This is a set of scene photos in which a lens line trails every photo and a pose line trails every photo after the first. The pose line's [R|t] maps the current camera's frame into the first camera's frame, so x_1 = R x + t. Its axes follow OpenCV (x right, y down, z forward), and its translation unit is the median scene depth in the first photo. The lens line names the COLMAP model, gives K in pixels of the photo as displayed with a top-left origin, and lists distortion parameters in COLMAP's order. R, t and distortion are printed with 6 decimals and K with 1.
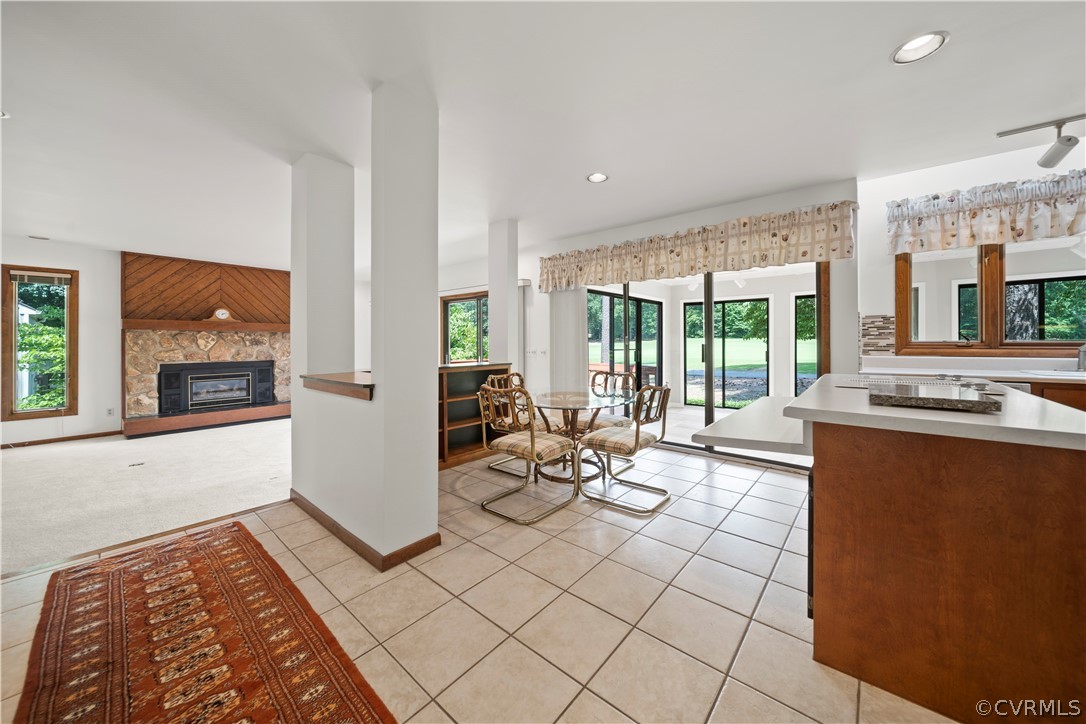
lens RADIAL K [[386.4, 0, 545.8], [0, 386.4, 341.5], [0, 0, 1]] dist [0.000306, -0.001935]
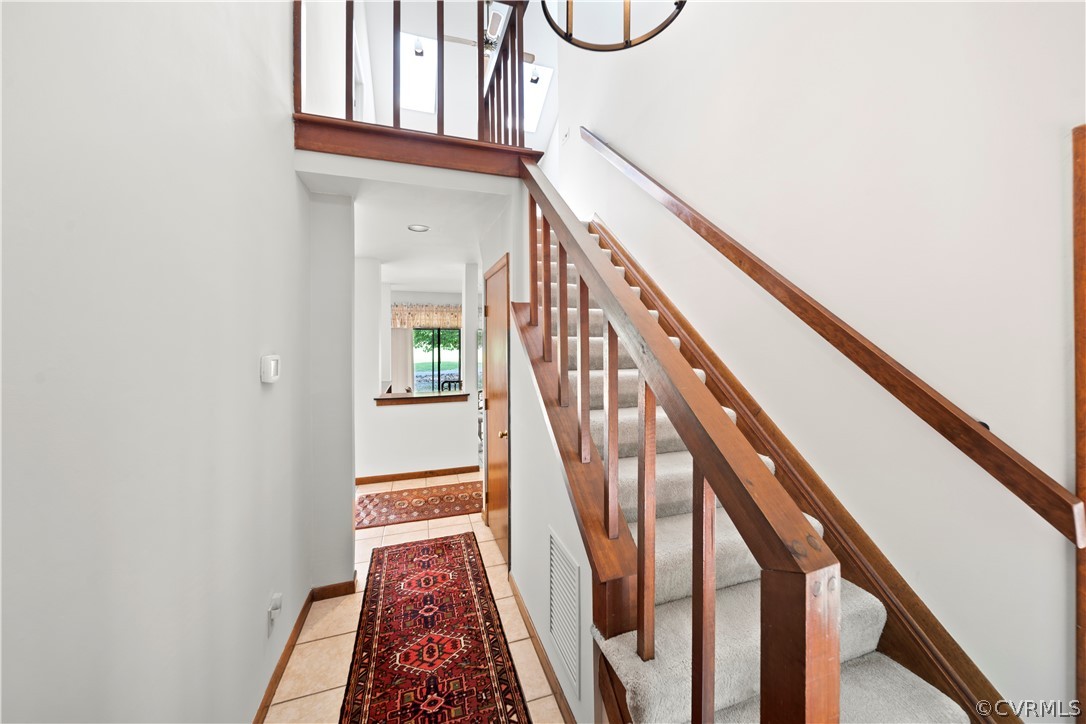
lens RADIAL K [[384.6, 0, 542.8], [0, 384.6, 347.3], [0, 0, 1]] dist [-0.002072, -0.000279]
pose [[0.522287, -0.009733, 0.852714, -0.813849], [-0.004125, 0.999894, 0.013939, -0.074020], [-0.852760, -0.010798, 0.522192, -0.204663]]
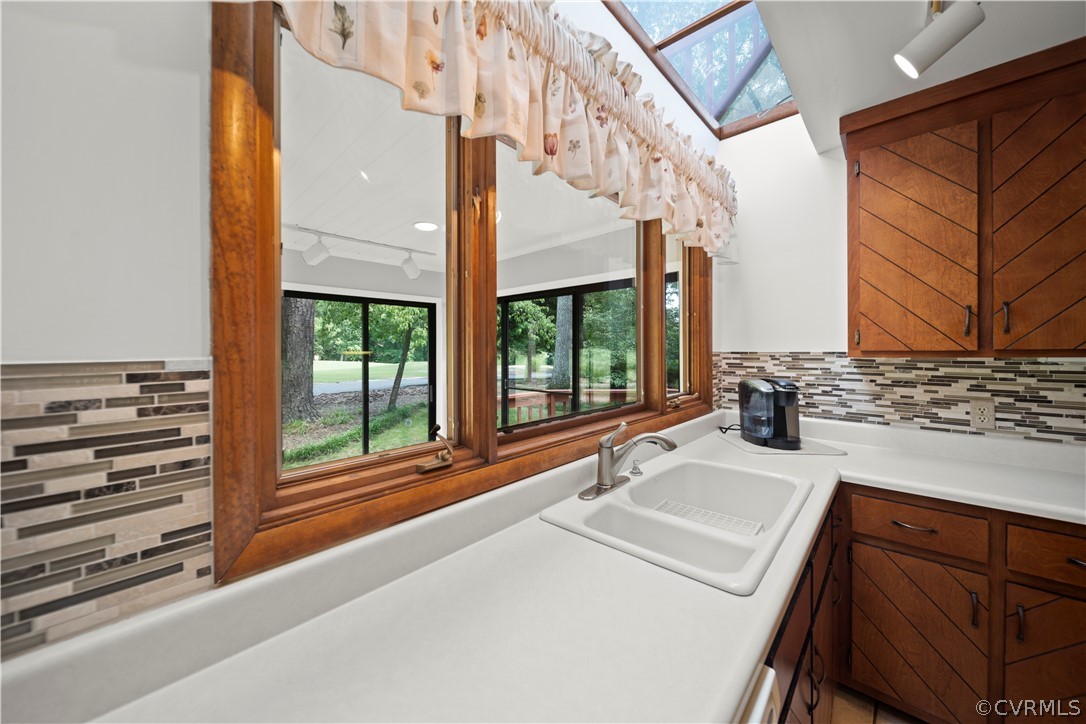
lens RADIAL K [[380.7, 0, 545.9], [0, 380.7, 352.8], [0, 0, 1]] dist [0.000259, -0.002403]
pose [[0.043396, -0.003776, 0.999051, 0.474589], [0.002105, 0.999991, 0.003688, -0.047658], [-0.999056, 0.001943, 0.043404, 0.540565]]
